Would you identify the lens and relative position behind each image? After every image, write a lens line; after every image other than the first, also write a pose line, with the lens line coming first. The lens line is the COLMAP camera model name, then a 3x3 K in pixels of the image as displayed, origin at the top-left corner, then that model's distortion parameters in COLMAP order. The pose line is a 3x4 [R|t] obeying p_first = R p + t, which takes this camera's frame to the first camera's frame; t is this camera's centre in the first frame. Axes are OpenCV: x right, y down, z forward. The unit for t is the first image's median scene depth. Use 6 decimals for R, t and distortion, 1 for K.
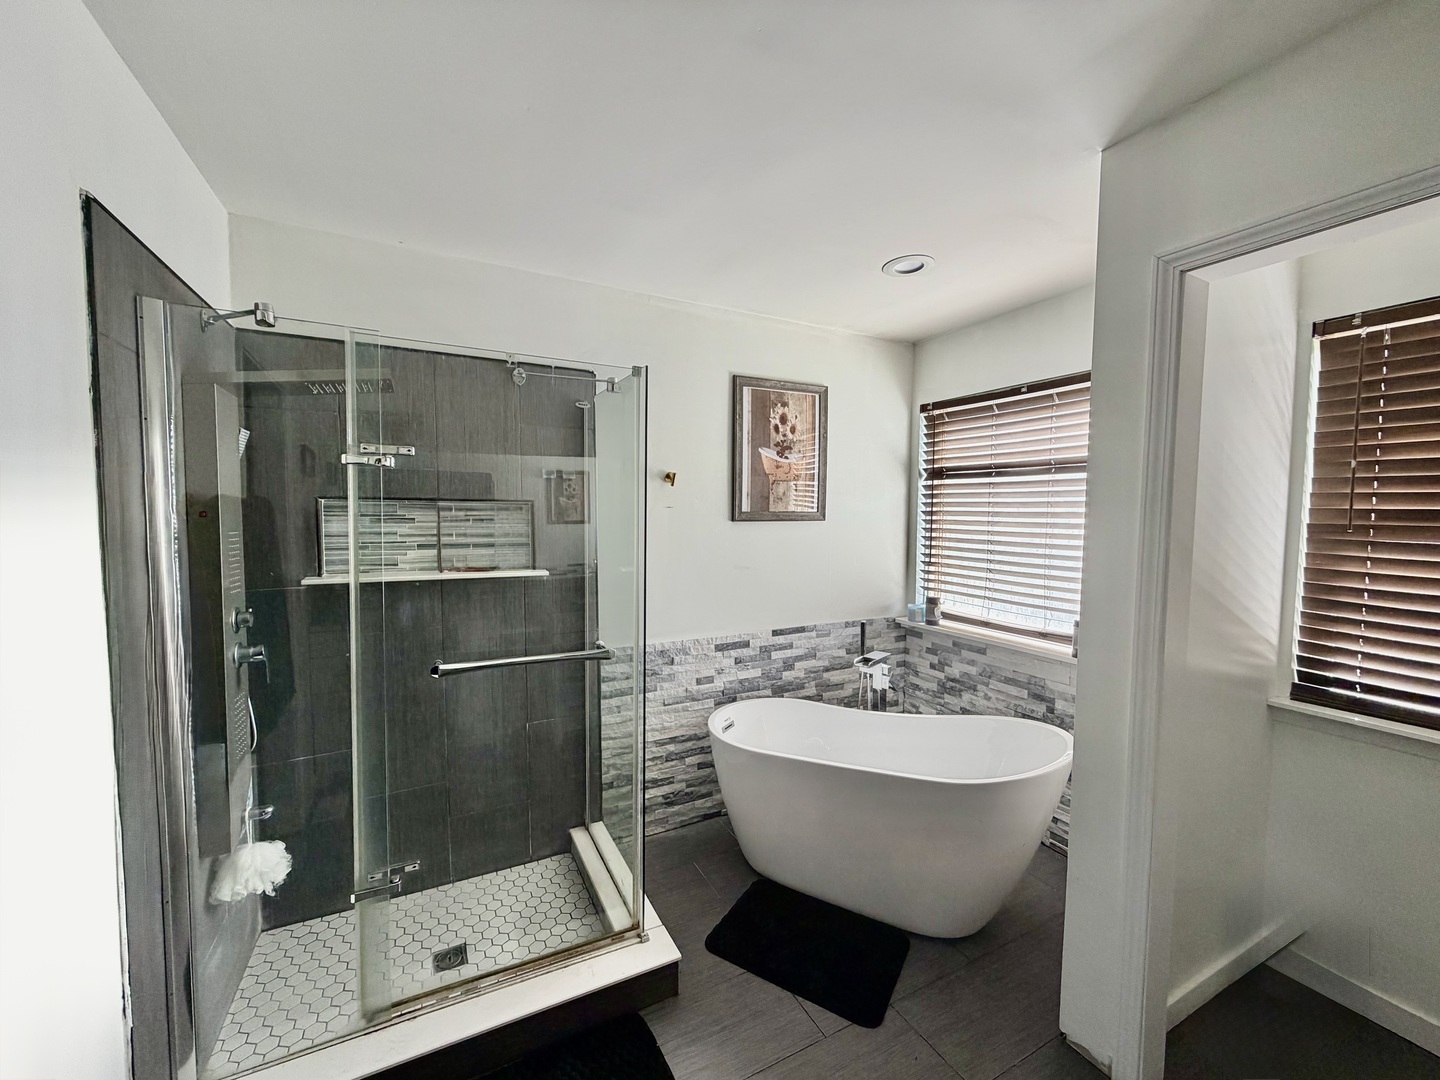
lens RADIAL K [[575.8, 0, 720.0], [0, 575.8, 540.0], [0, 0, 1]] dist [0.004033, -0.000105]
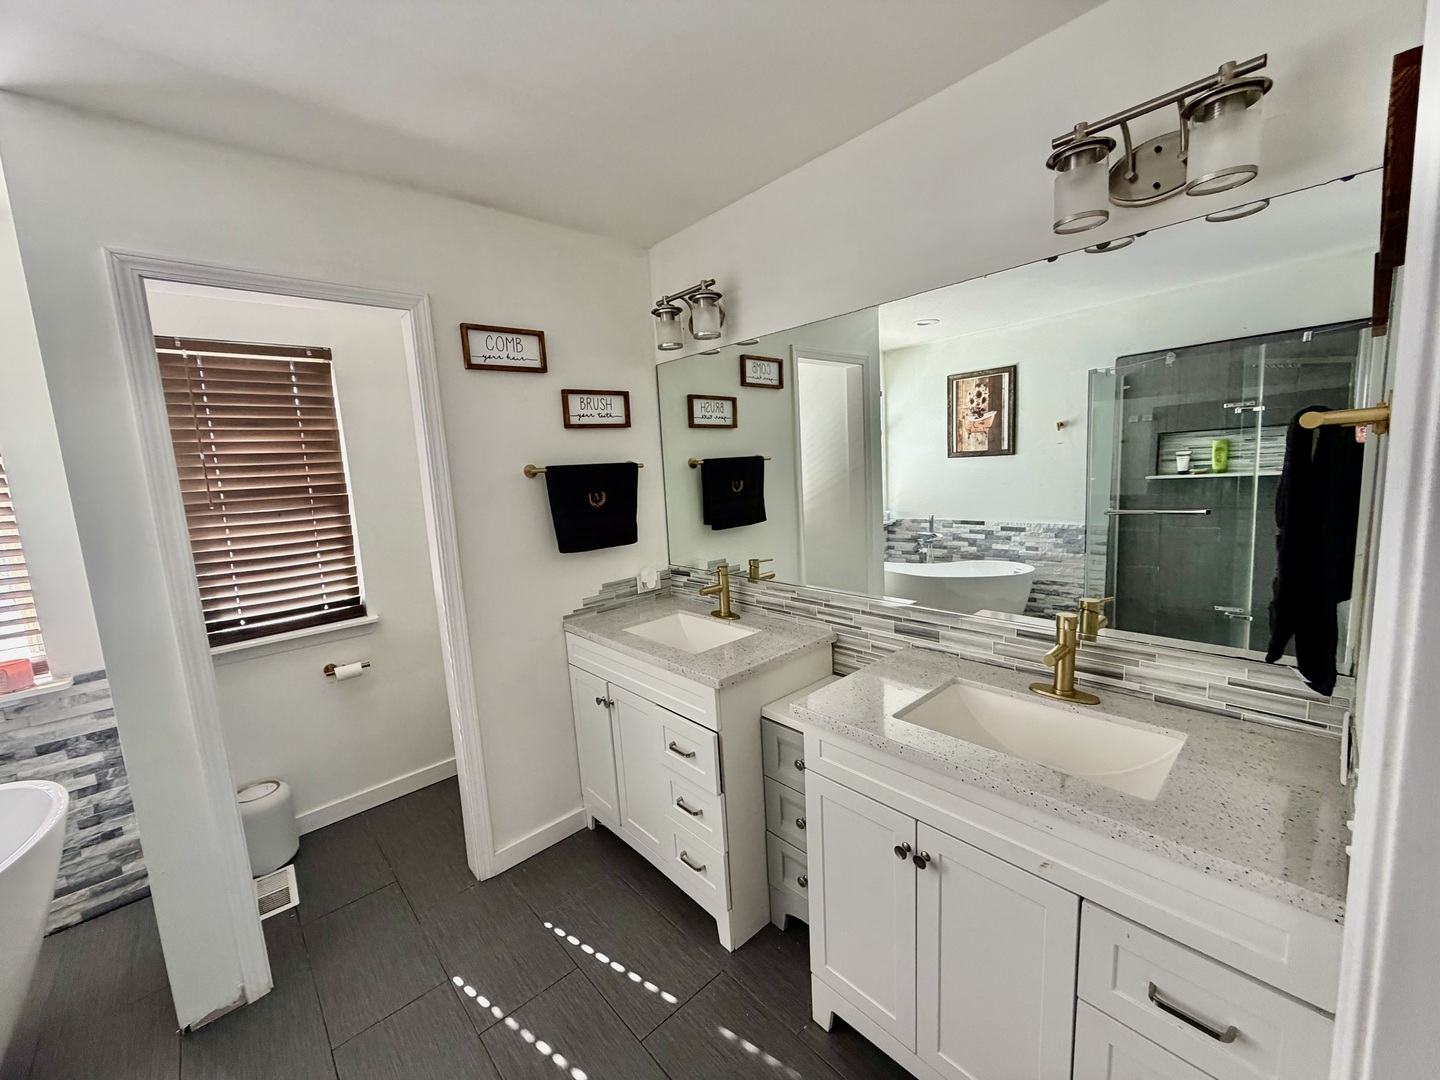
lens RADIAL K [[575.8, 0, 720.0], [0, 575.8, 540.0], [0, 0, 1]] dist [0.004033, -0.000105]
pose [[-0.264471, -0.119502, 0.956961, -0.480522], [0.110804, 0.981956, 0.153246, -0.017674], [-0.958007, 0.146564, -0.246458, 0.237635]]
